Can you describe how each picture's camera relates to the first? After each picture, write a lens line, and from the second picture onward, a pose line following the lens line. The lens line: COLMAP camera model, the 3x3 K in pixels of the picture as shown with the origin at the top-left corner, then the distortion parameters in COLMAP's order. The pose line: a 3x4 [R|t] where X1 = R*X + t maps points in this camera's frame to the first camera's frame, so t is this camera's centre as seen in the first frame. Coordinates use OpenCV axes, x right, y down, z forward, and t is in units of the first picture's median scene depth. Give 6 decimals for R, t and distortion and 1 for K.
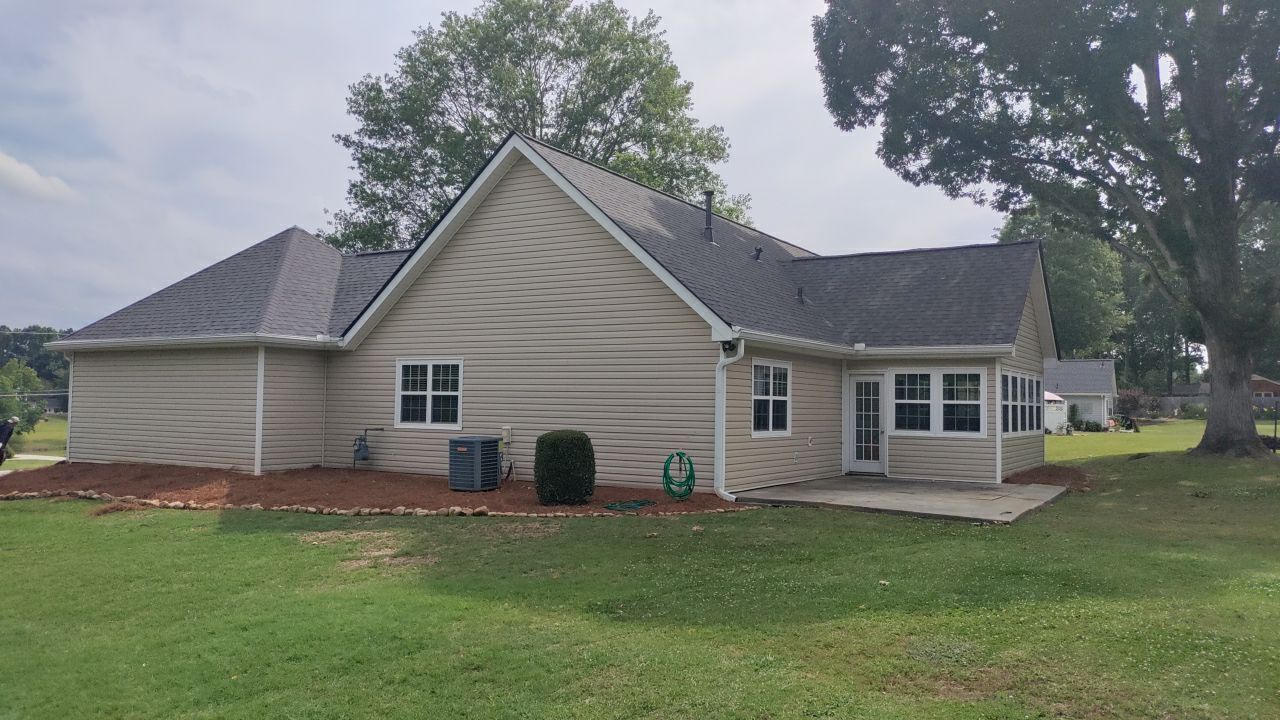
lens RADIAL K [[912.6, 0, 644.2], [0, 912.6, 356.2], [0, 0, 1]] dist [0.052892, -0.056093]
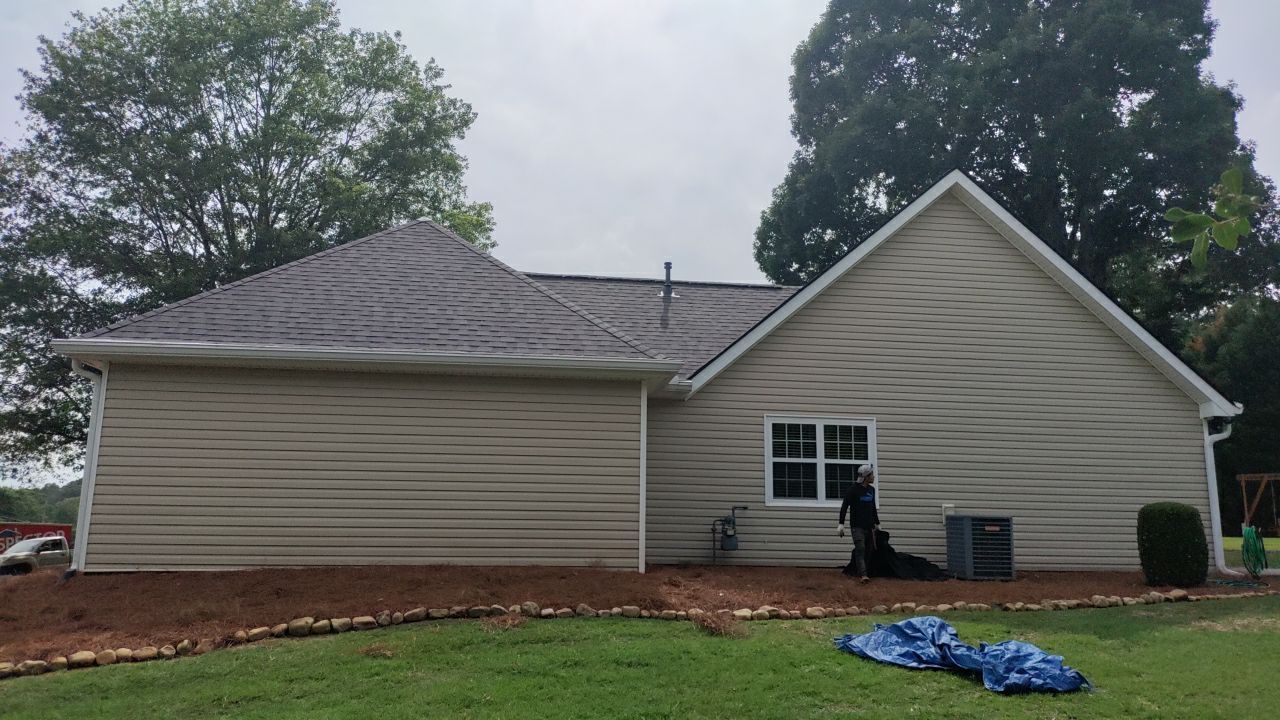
lens RADIAL K [[912.6, 0, 644.2], [0, 912.6, 356.2], [0, 0, 1]] dist [0.052892, -0.056093]
pose [[0.789217, 0.111248, 0.603954, -0.837504], [-0.036973, 0.990279, -0.134094, 0.062034], [-0.613000, 0.083500, 0.785658, 0.467296]]
